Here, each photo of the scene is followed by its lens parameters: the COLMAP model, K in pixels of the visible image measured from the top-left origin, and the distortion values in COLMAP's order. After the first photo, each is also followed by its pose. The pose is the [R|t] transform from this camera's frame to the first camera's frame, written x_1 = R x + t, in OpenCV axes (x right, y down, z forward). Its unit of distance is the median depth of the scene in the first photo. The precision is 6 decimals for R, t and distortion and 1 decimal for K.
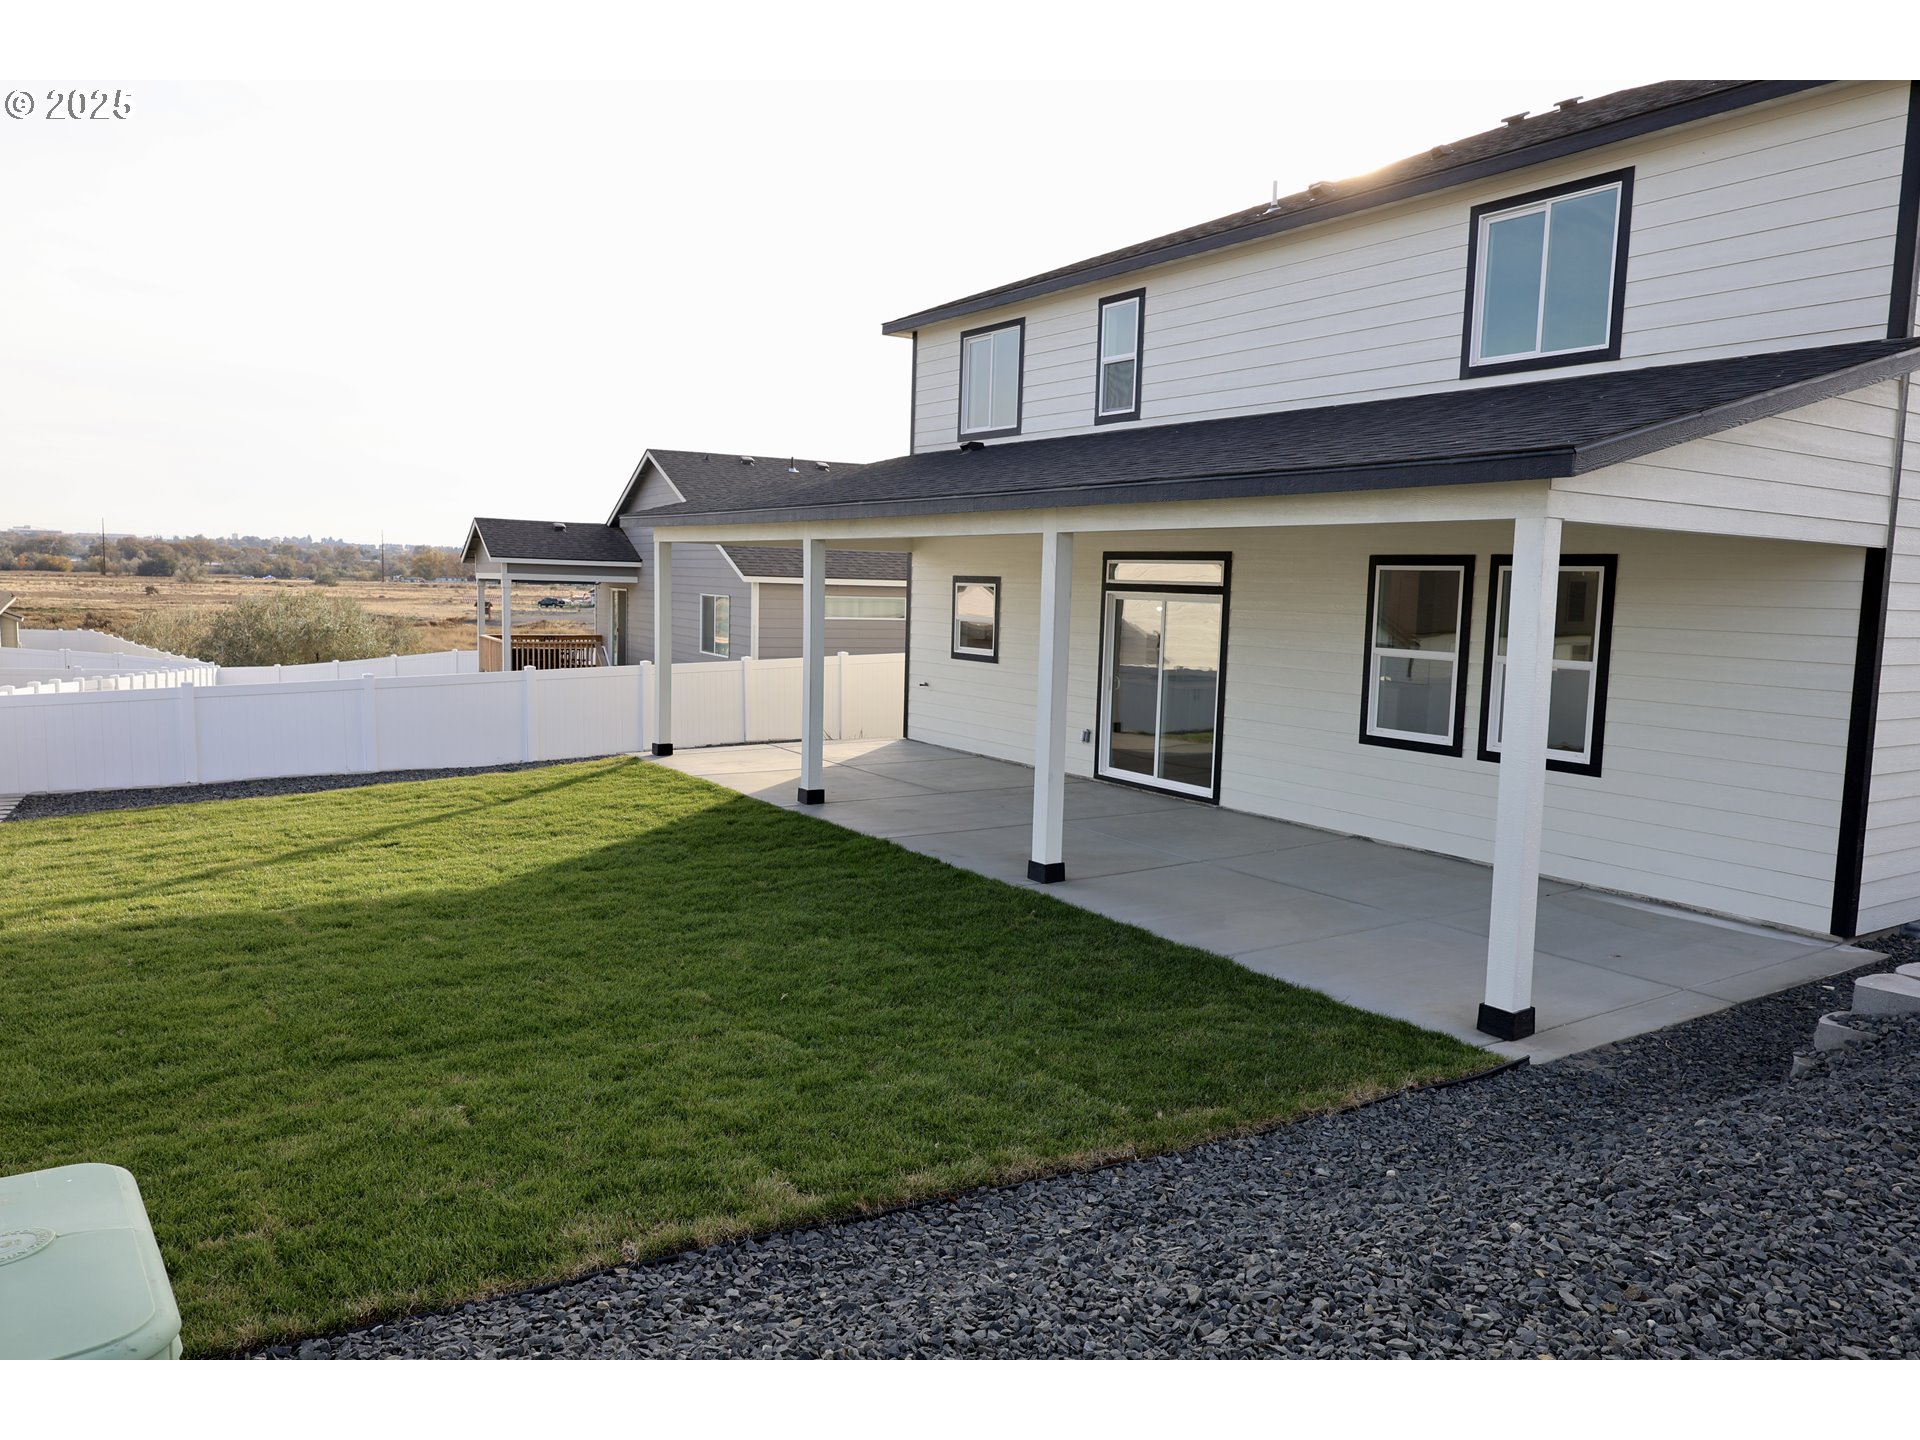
lens RADIAL K [[1335.8, 0, 960.0], [0, 1335.8, 720.0], [0, 0, 1]] dist [-0.010196, -0.001020]
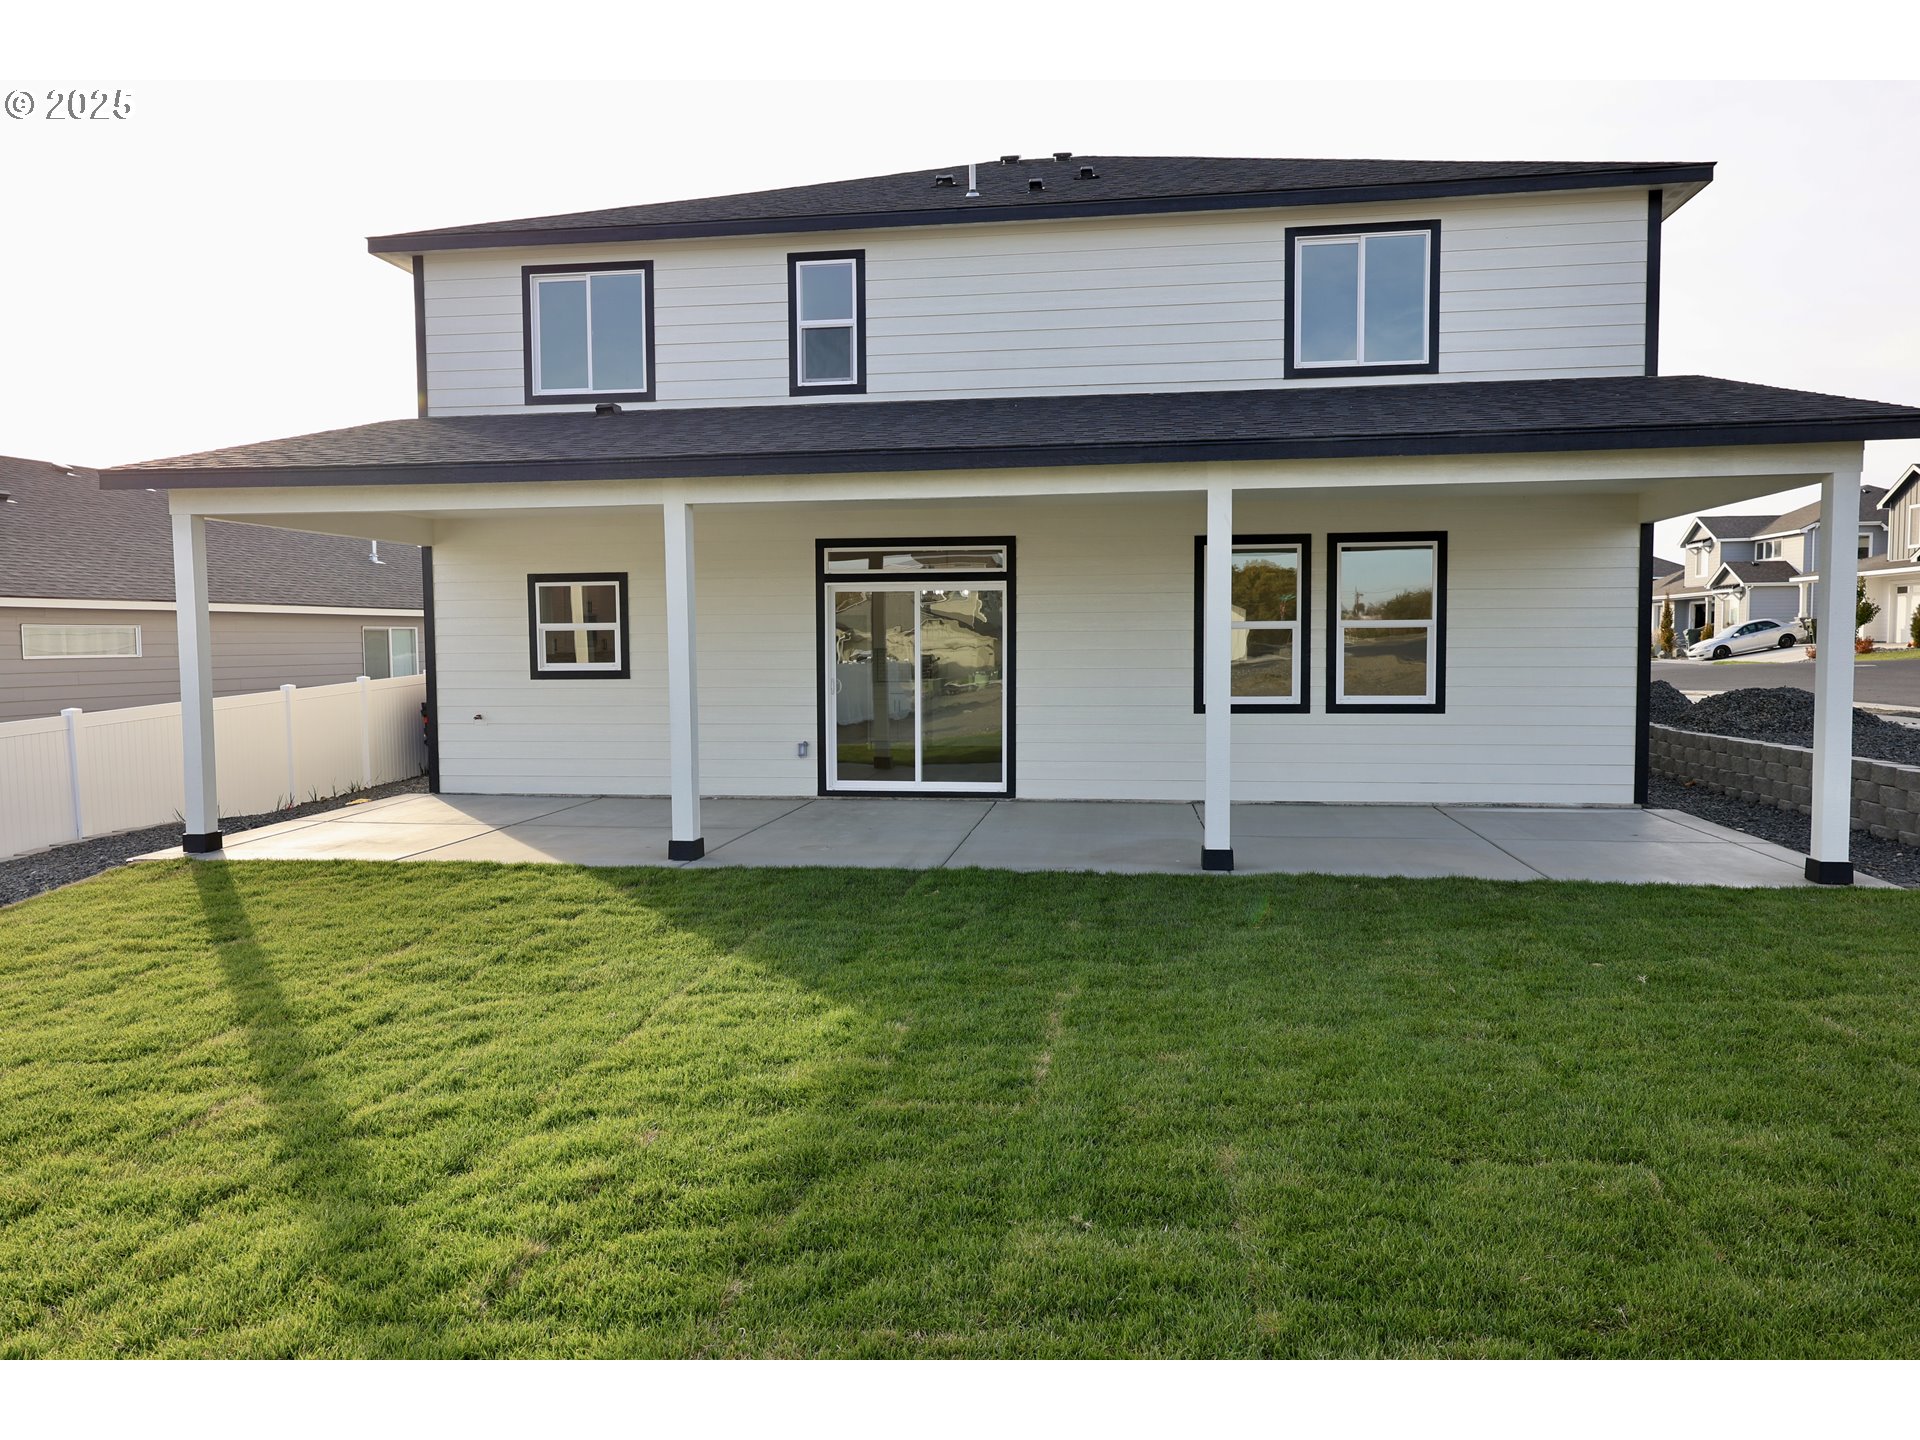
lens RADIAL K [[1364.6, 0, 960.0], [0, 1364.6, 720.0], [0, 0, 1]] dist [-0.006124, -0.003067]
pose [[0.677136, -0.071126, 0.732412, -0.551653], [0.100295, 0.994950, 0.003895, -0.000115], [-0.728990, 0.070820, 0.680851, 0.354615]]
